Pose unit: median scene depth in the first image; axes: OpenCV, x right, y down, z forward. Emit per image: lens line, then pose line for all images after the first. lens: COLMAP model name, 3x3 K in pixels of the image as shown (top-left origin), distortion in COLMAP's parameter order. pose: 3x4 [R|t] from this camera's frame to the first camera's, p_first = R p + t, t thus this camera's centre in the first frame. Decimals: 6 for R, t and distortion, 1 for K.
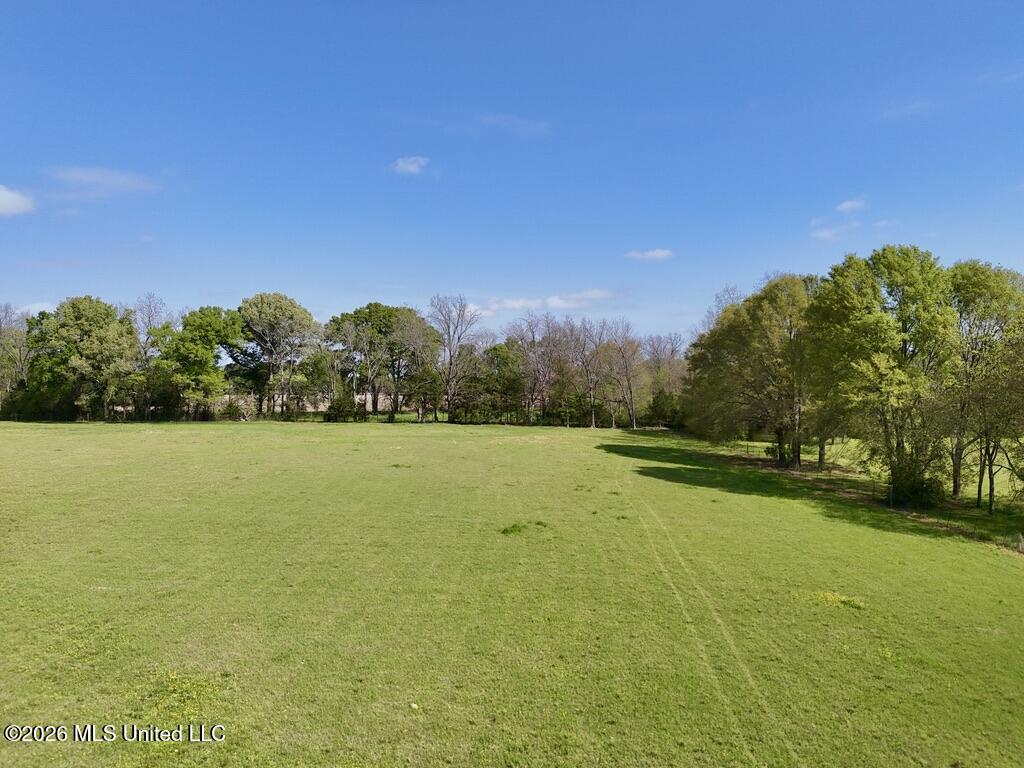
lens RADIAL K [[727.3, 0, 511.0], [0, 727.3, 330.8], [0, 0, 1]] dist [0.095580, -0.088987]
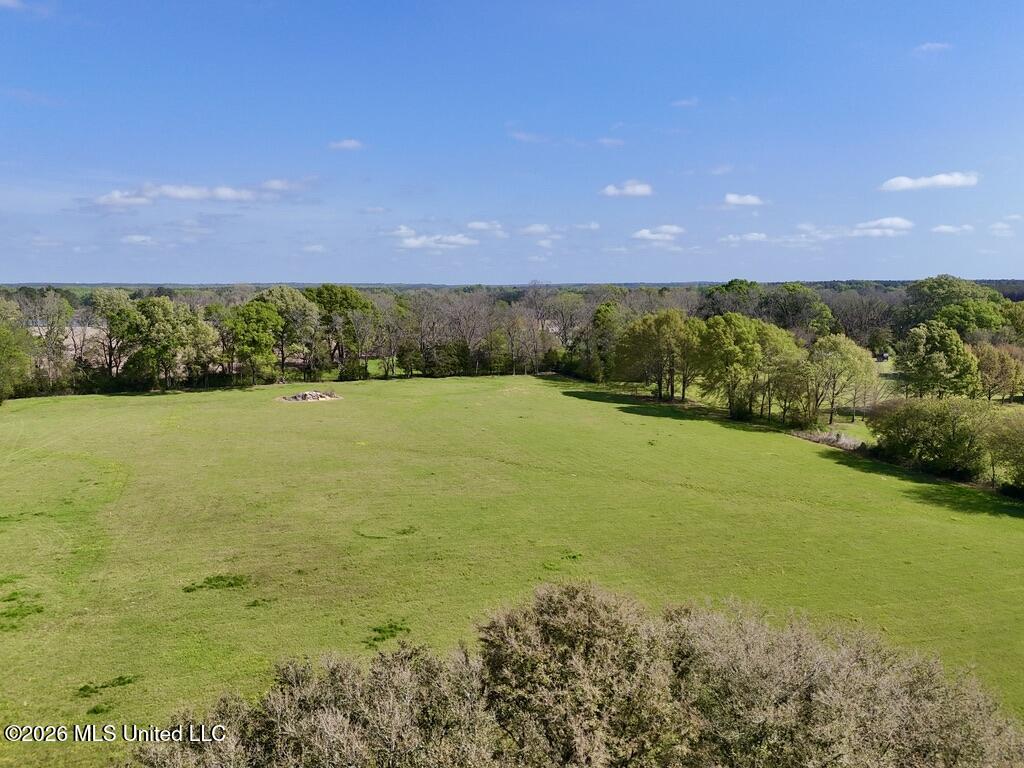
lens RADIAL K [[786.5, 0, 510.1], [0, 786.5, 331.2], [0, 0, 1]] dist [0.154276, -0.185848]
pose [[0.909655, -0.030878, 0.414215, -0.584440], [-0.027481, 0.990574, 0.134193, -0.184508], [-0.414454, -0.133452, 0.900232, -0.494991]]
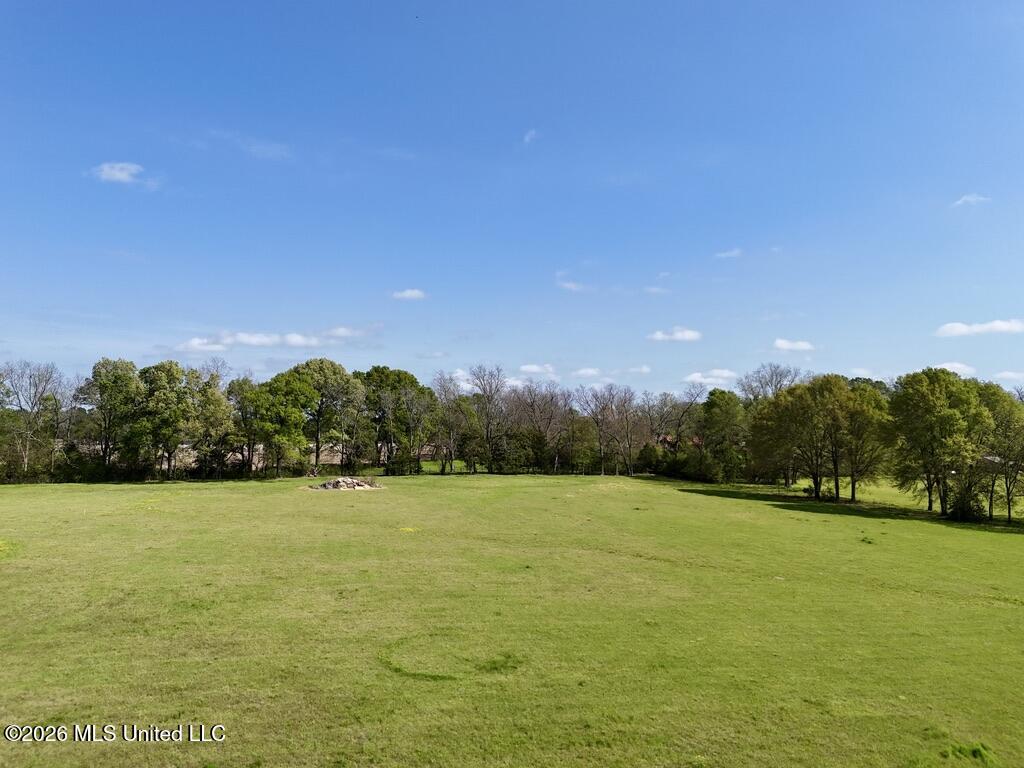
lens RADIAL K [[763.3, 0, 498.5], [0, 763.3, 324.8], [0, 0, 1]] dist [0.084219, -0.005158]
pose [[0.940045, 0.041330, 0.338537, -0.495930], [-0.022171, 0.997936, -0.060269, -0.038076], [-0.340329, 0.049149, 0.939021, -0.163539]]
